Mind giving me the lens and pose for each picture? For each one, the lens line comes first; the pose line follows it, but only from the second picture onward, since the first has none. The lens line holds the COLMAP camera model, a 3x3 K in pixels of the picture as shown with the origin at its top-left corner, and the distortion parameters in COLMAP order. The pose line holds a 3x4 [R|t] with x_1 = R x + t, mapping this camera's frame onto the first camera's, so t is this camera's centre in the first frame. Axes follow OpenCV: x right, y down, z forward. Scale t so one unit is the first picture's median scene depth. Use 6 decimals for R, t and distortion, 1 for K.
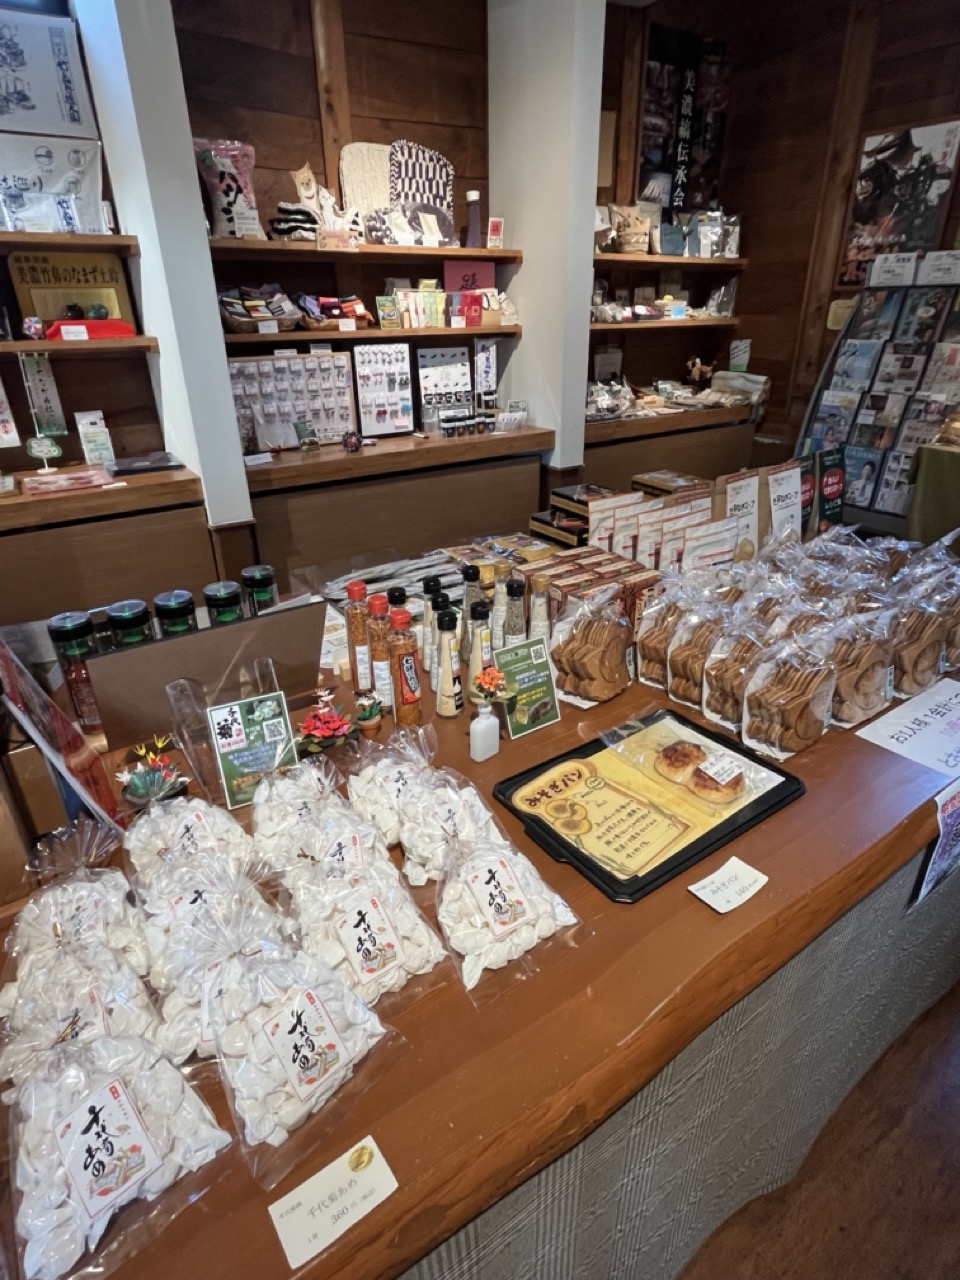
lens RADIAL K [[703.8, 0, 480.7], [0, 703.8, 640.9], [0, 0, 1]] dist [-0.003200, 0.001222]
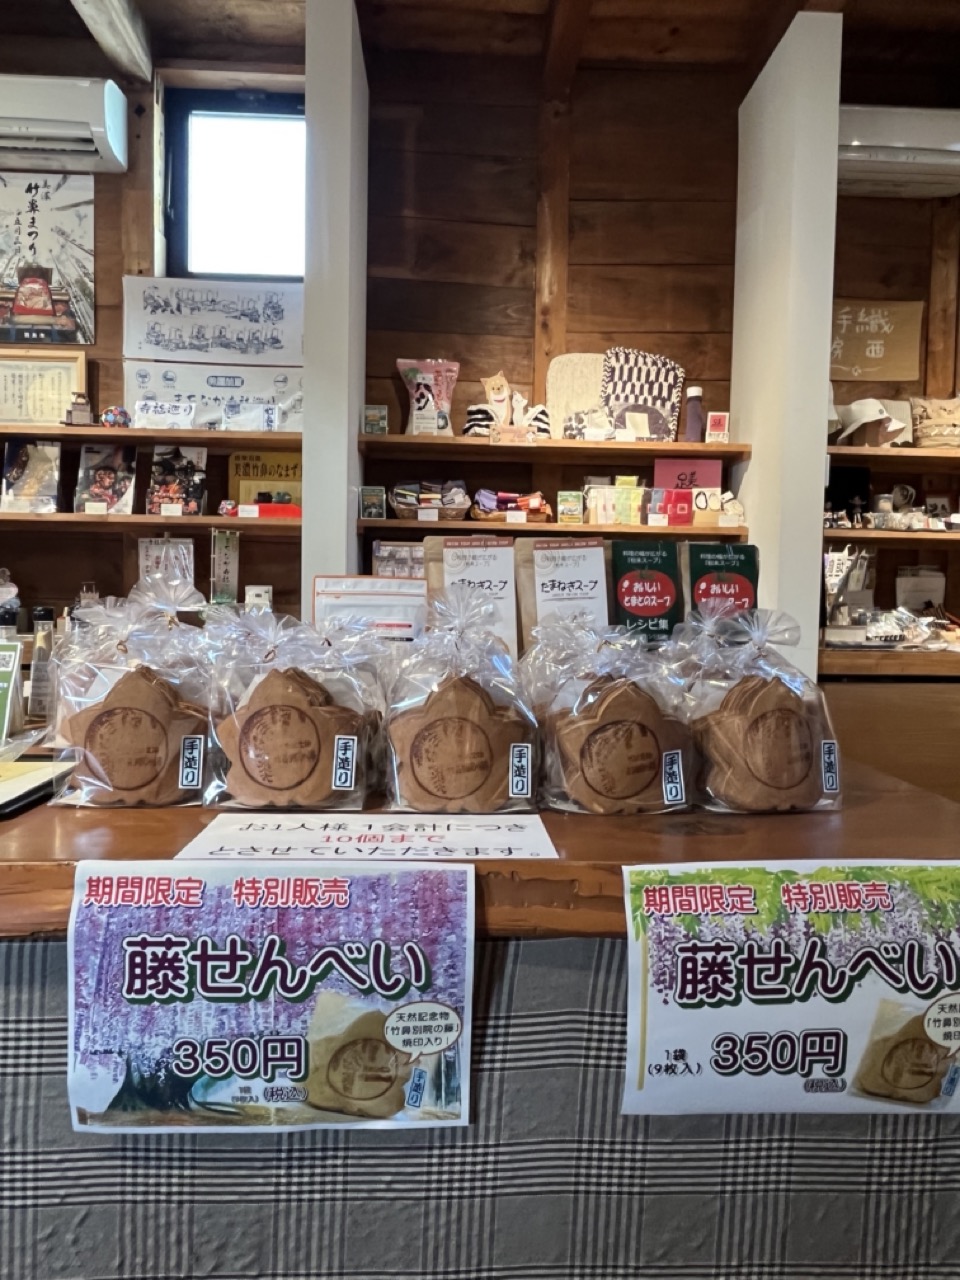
lens RADIAL K [[869.0, 0, 479.2], [0, 869.0, 637.7], [0, 0, 1]] dist [0.001200, -0.001588]
pose [[0.844991, 0.056388, -0.531800, 0.367840], [-0.257209, 0.914706, -0.311699, 0.058837], [0.468864, 0.400166, 0.787422, 0.141671]]
